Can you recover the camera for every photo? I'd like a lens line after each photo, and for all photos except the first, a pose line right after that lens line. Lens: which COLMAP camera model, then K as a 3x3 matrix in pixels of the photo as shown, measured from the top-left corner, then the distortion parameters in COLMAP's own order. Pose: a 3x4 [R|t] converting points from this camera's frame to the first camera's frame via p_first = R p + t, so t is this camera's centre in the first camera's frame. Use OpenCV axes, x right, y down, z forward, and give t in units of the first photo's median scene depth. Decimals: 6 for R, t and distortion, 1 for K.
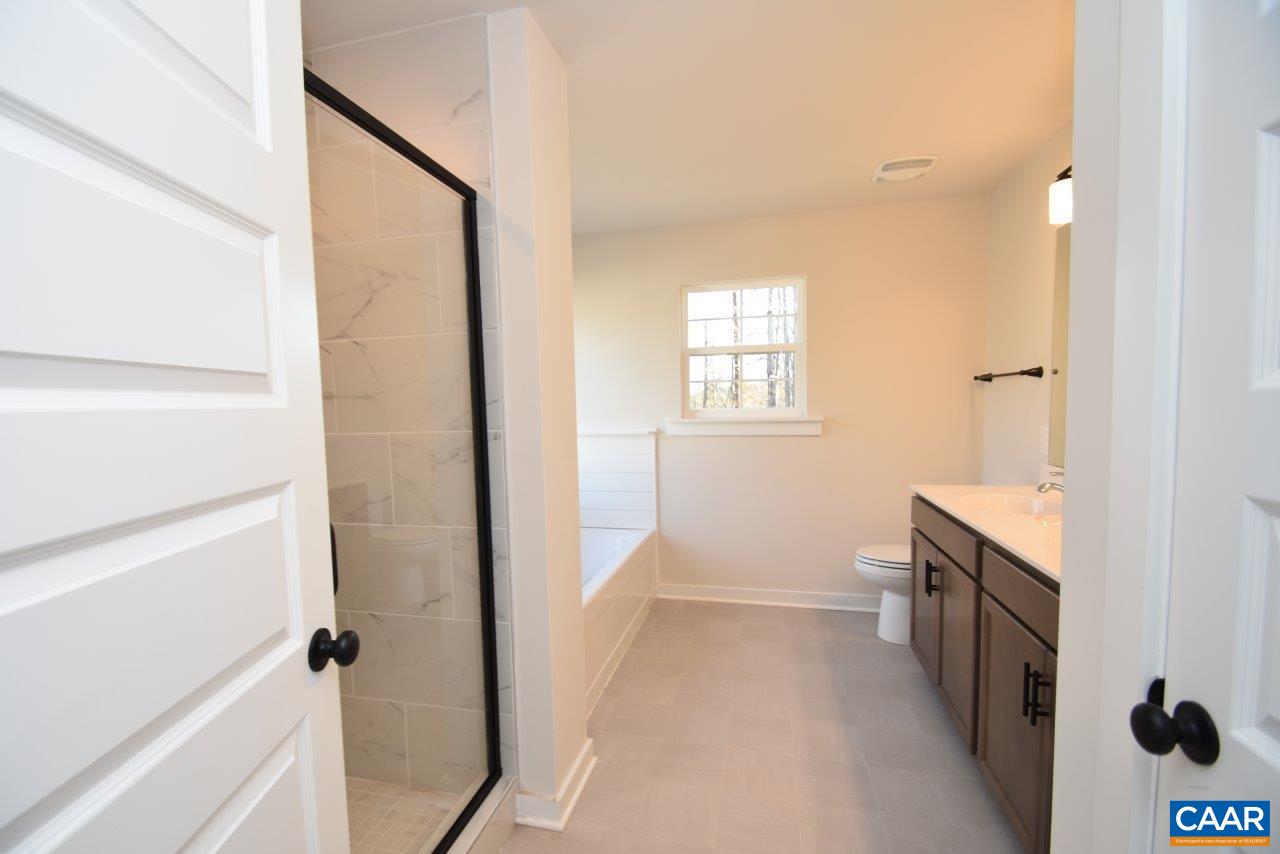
lens RADIAL K [[559.2, 0, 618.0], [0, 559.2, 444.4], [0, 0, 1]] dist [0.021054, -0.020918]
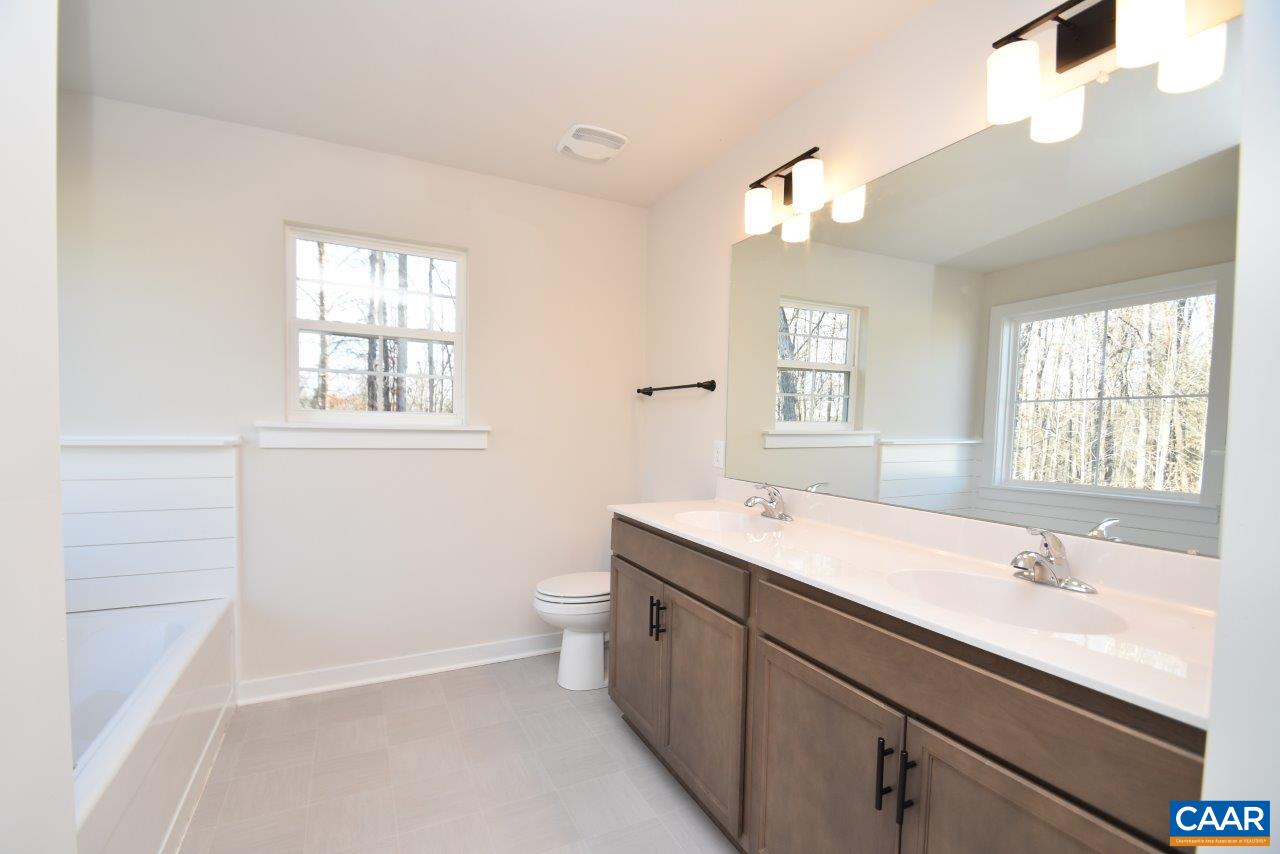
lens RADIAL K [[559.2, 0, 618.0], [0, 559.2, 444.4], [0, 0, 1]] dist [0.021054, -0.020918]
pose [[0.761296, 0.009745, 0.648331, -0.022455], [0.010215, 0.999583, -0.027020, 0.001706], [-0.648324, 0.027193, 0.760879, 0.295723]]
